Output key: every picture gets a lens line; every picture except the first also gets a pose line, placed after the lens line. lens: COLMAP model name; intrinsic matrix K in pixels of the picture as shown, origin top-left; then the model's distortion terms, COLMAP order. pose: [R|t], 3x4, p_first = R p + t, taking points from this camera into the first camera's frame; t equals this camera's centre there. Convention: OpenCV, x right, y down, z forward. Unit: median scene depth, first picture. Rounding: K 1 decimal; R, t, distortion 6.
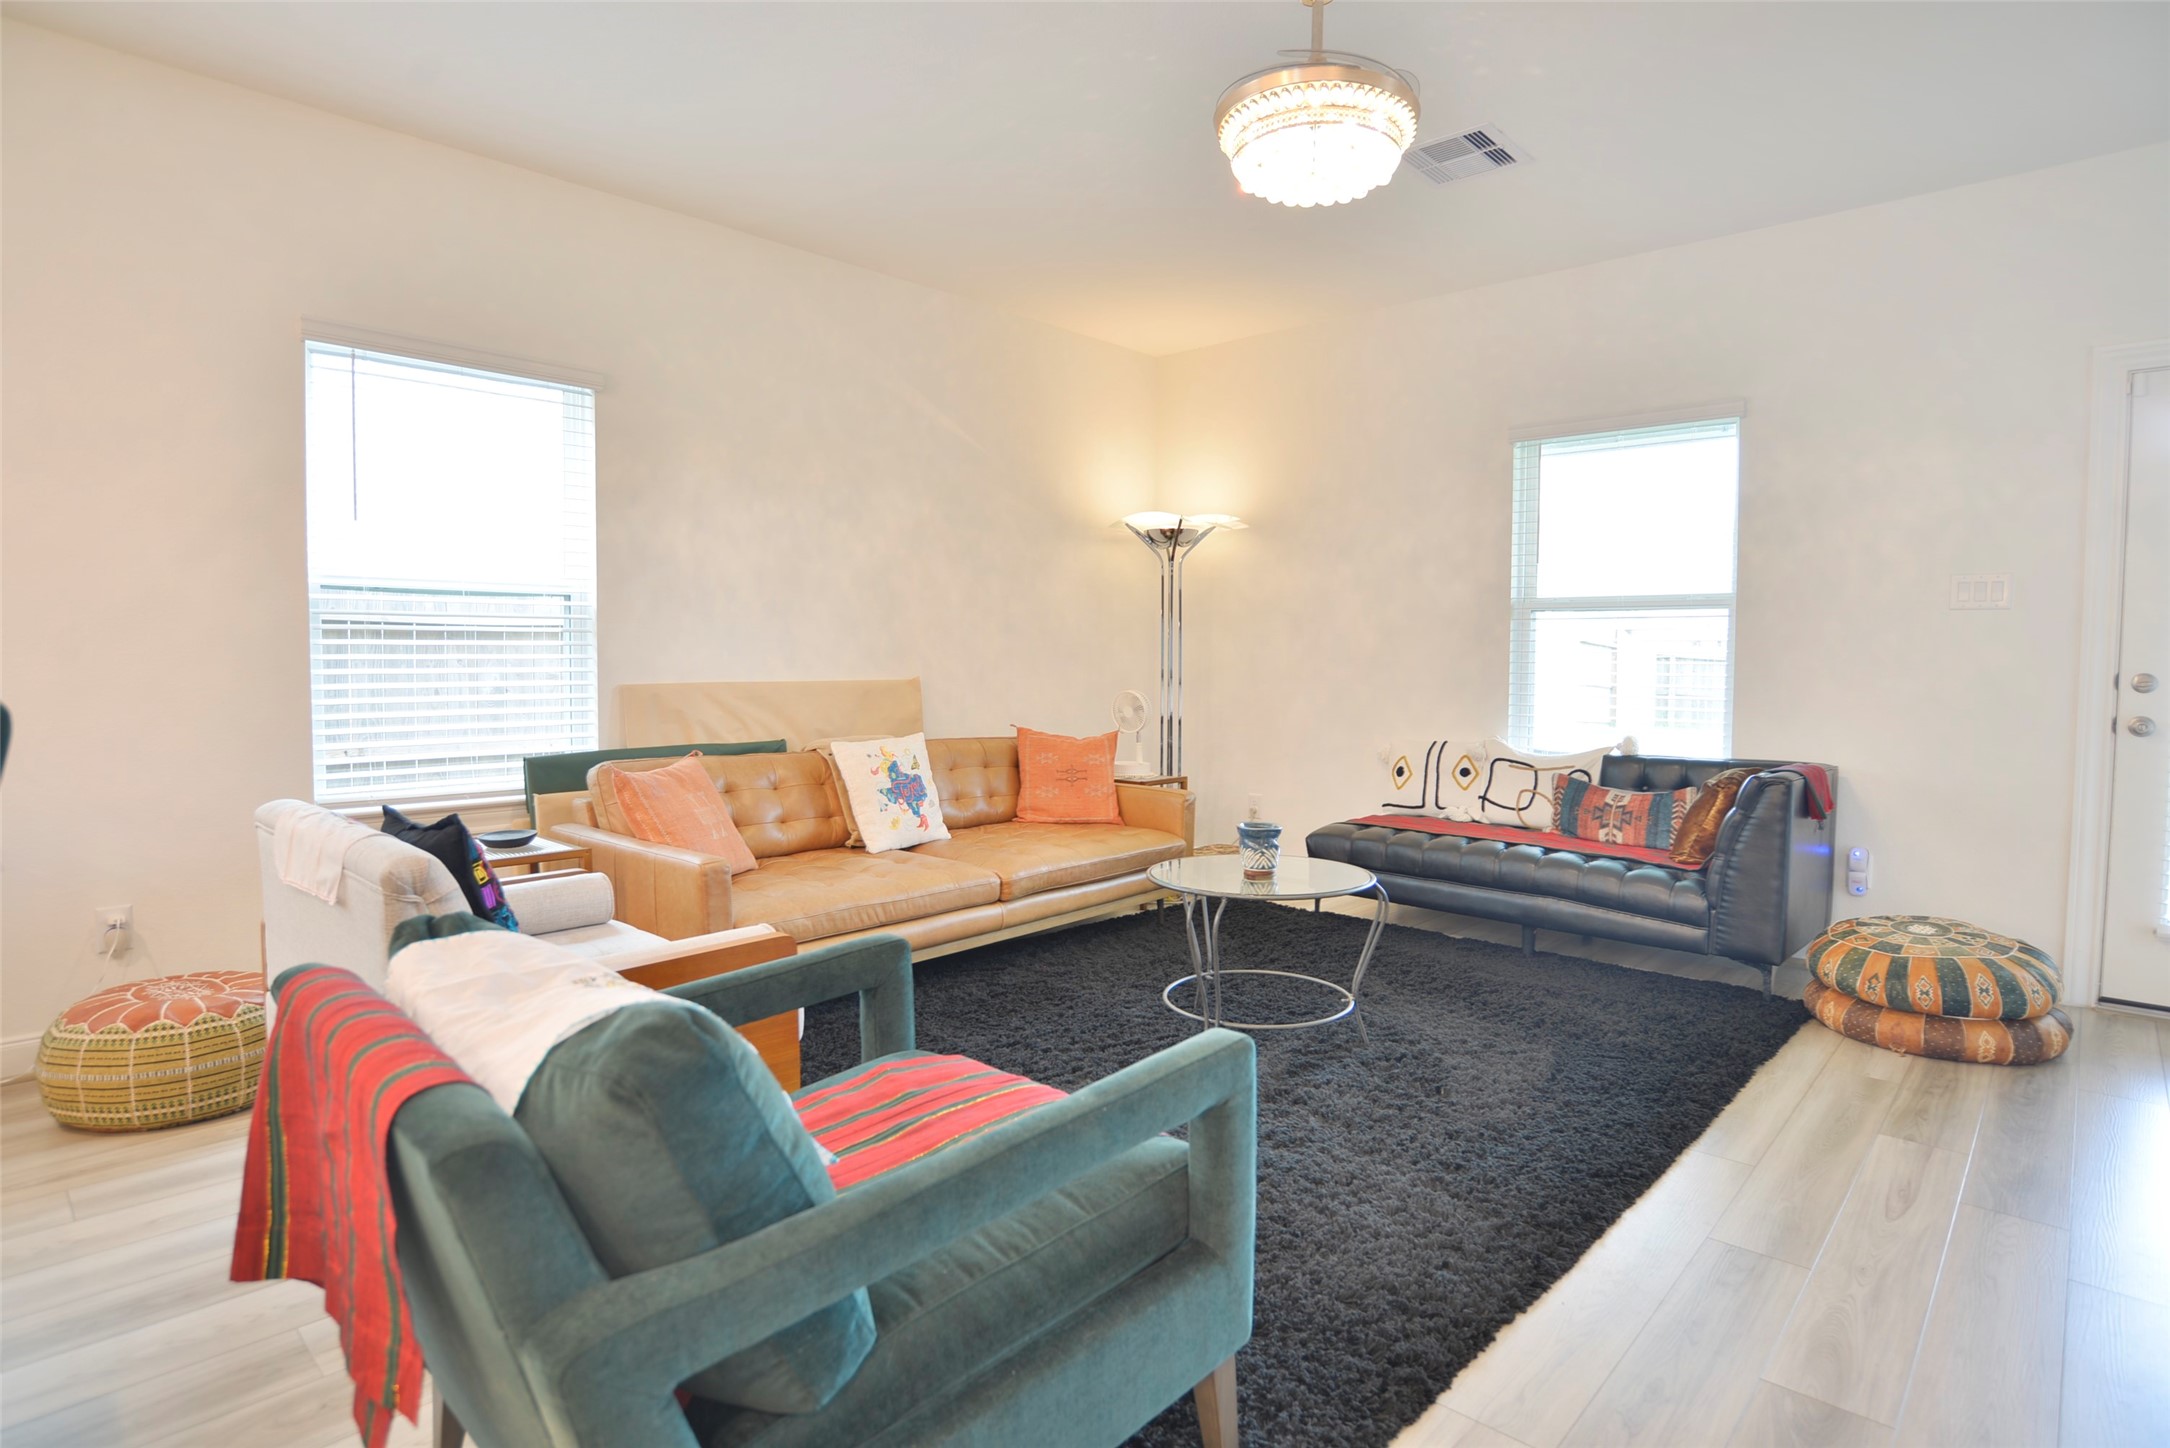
lens RADIAL K [[1117.4, 0, 1102.6], [0, 1117.4, 727.3], [0, 0, 1]] dist [-0.066329, 0.024172]
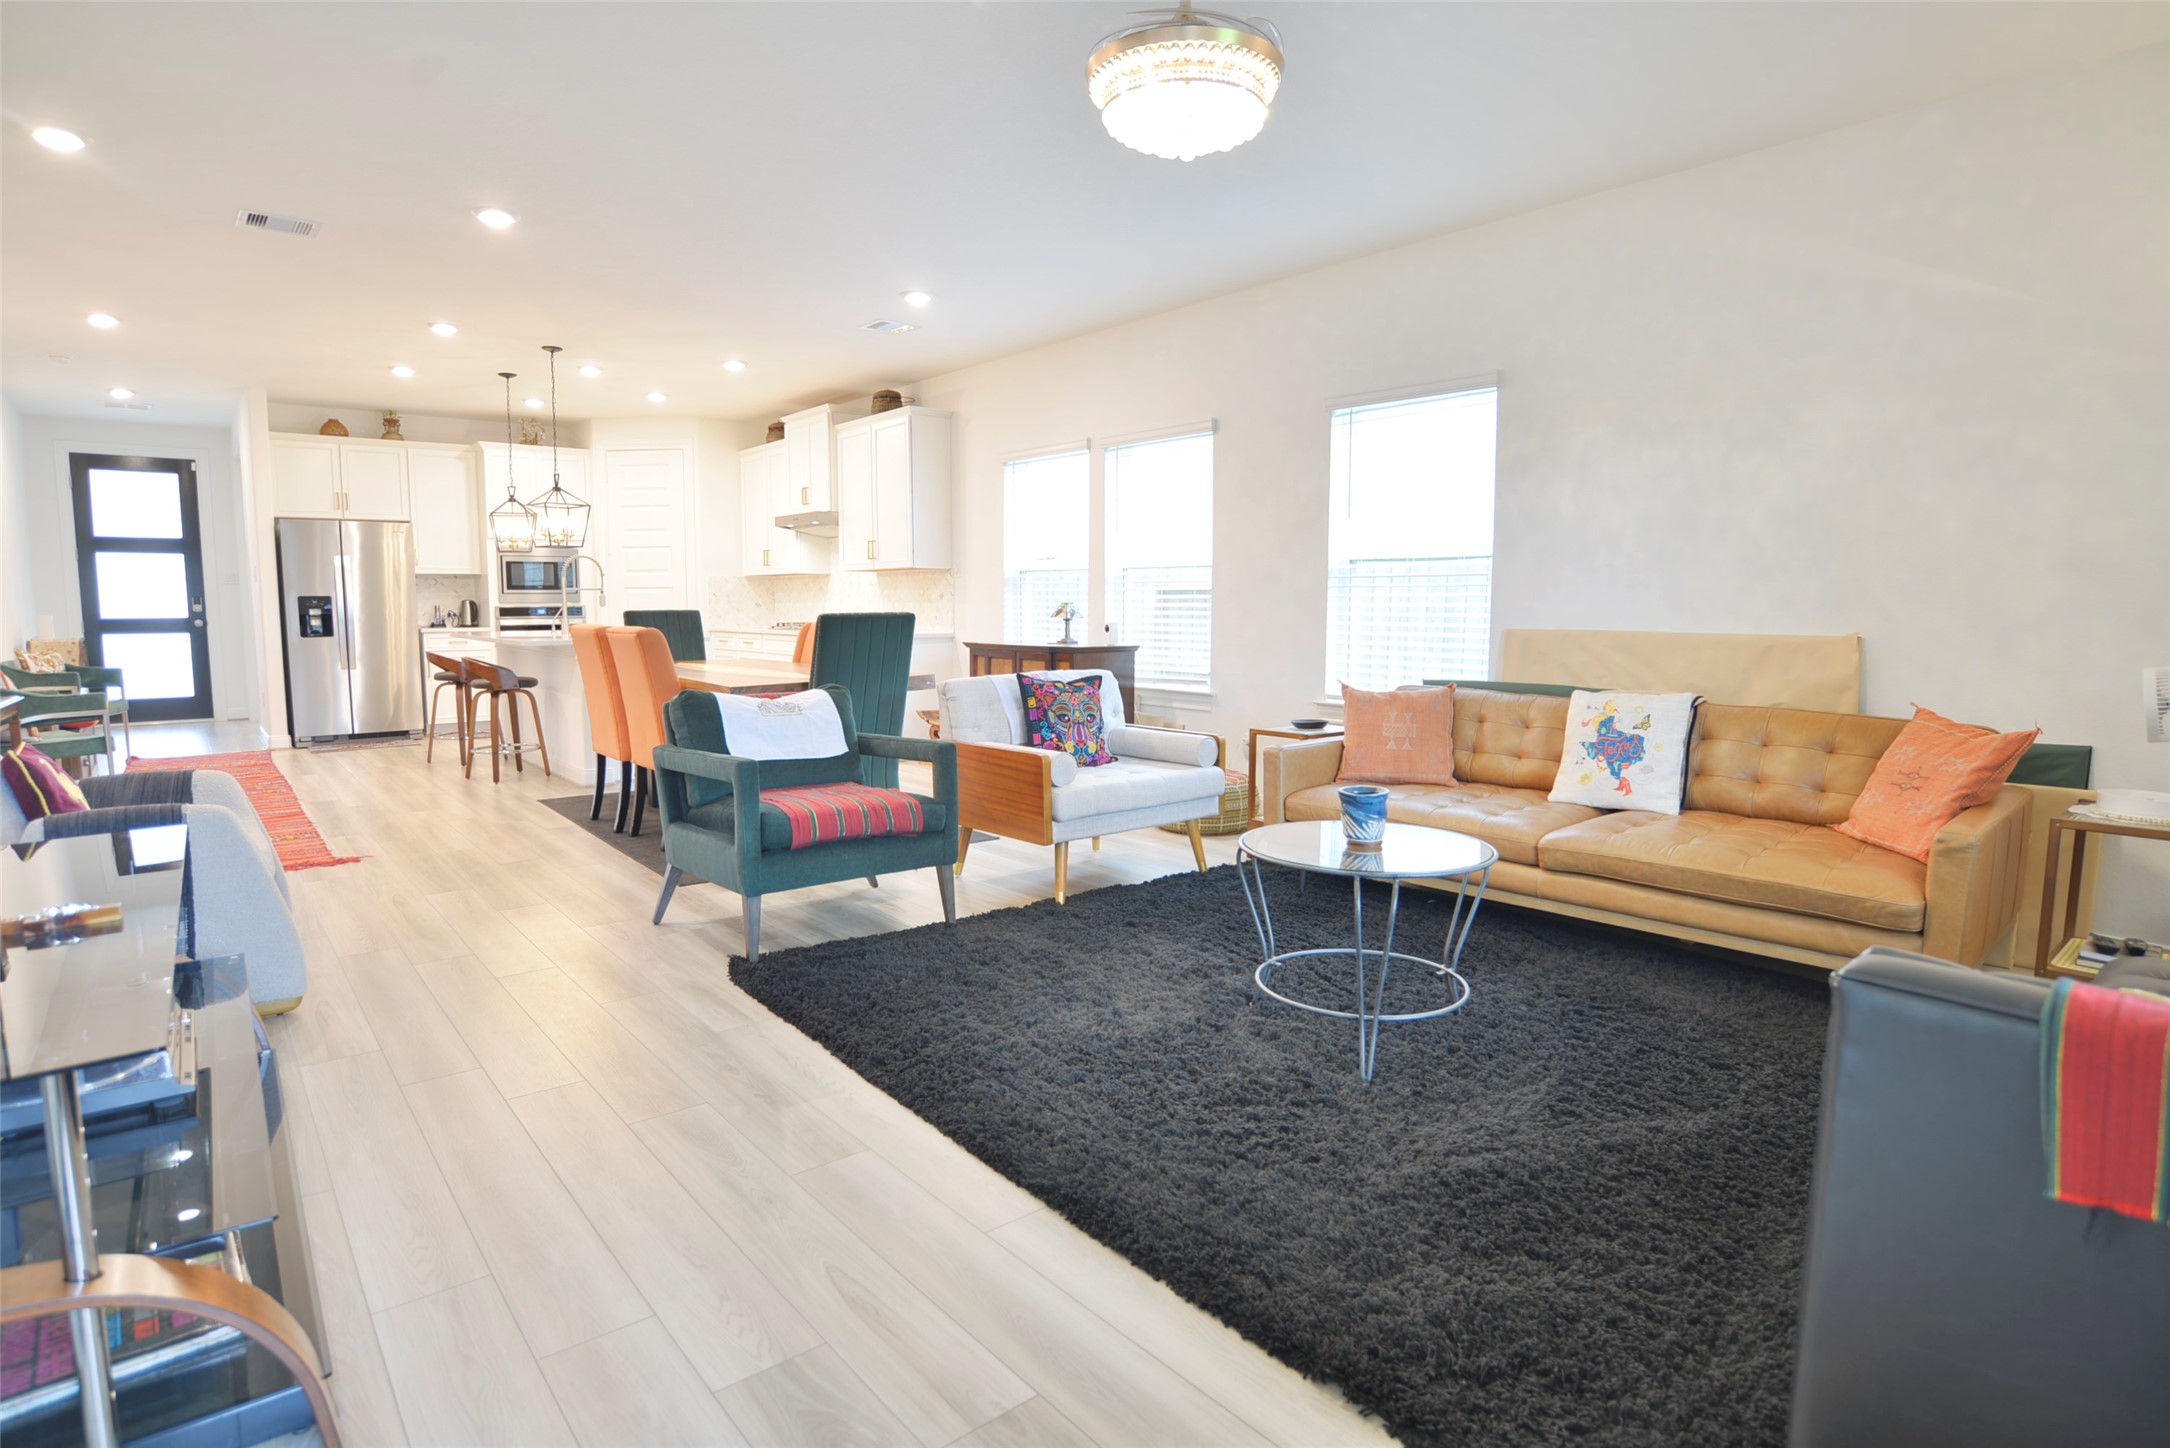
lens RADIAL K [[1117.4, 0, 1067.1], [0, 1117.4, 723.0], [0, 0, 1]] dist [-0.066329, 0.024172]
pose [[-0.137203, 0.100892, -0.985391, 0.795931], [-0.060763, 0.992068, 0.110037, -0.038741], [0.988677, 0.074973, -0.129984, 0.664782]]
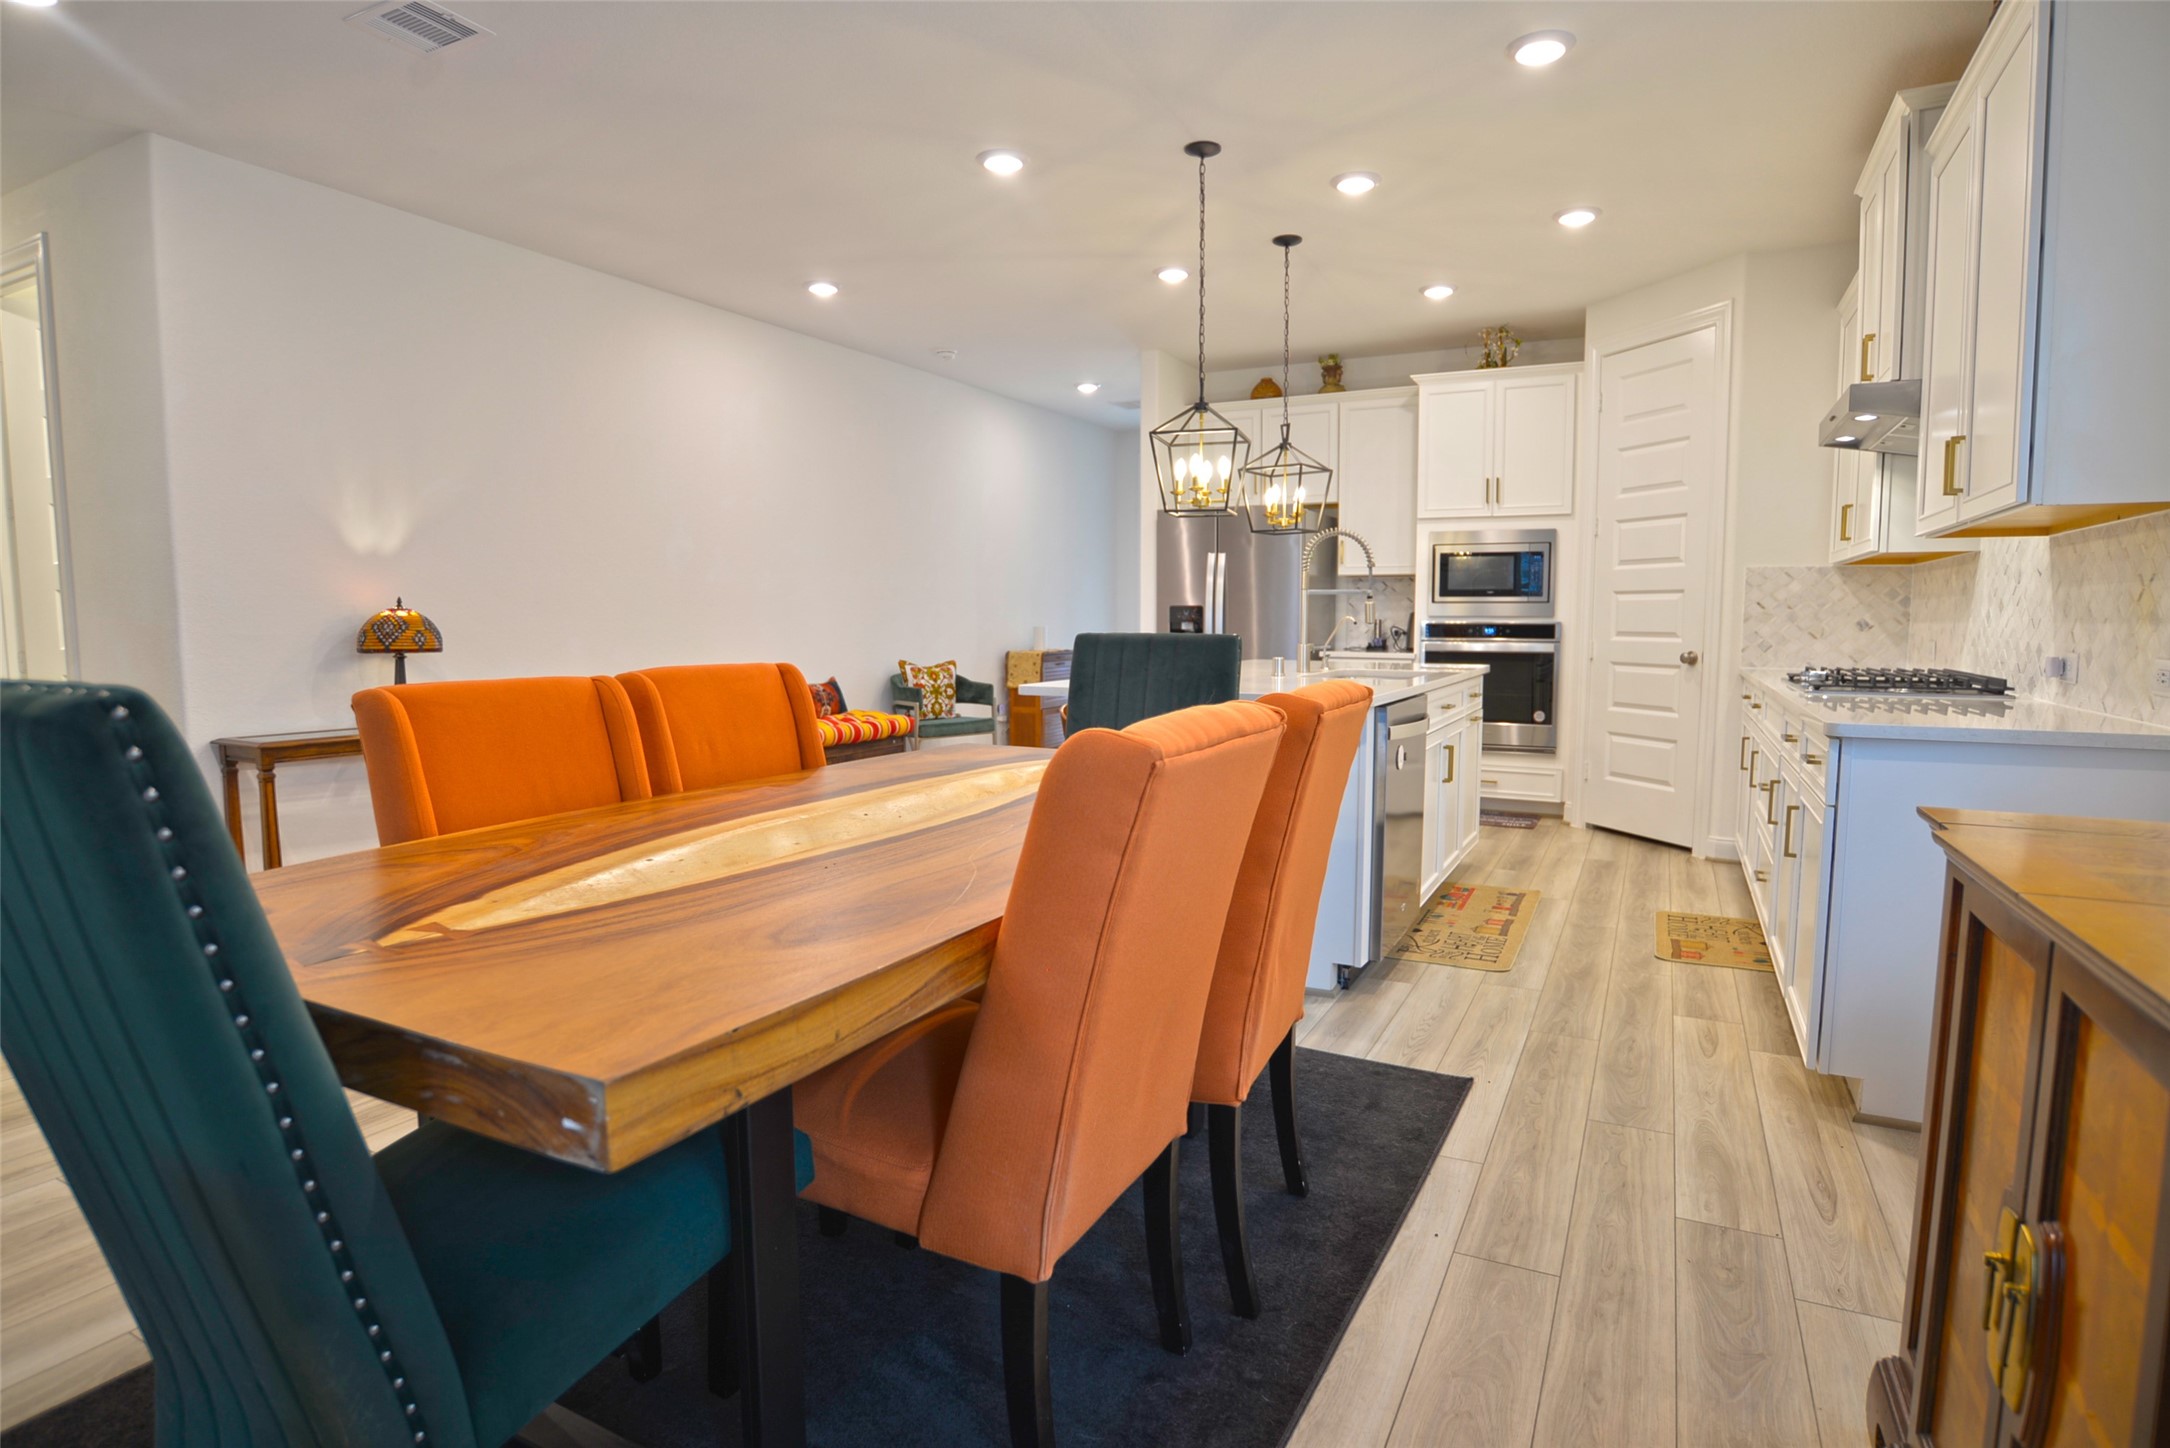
lens RADIAL K [[1117.4, 0, 1094.1], [0, 1117.4, 728.7], [0, 0, 1]] dist [-0.066329, 0.024172]
pose [[-0.964983, 0.018677, -0.261645, -0.481107], [-0.023100, 0.987536, 0.155686, -0.038176], [0.261292, 0.156279, -0.952525, 0.543819]]
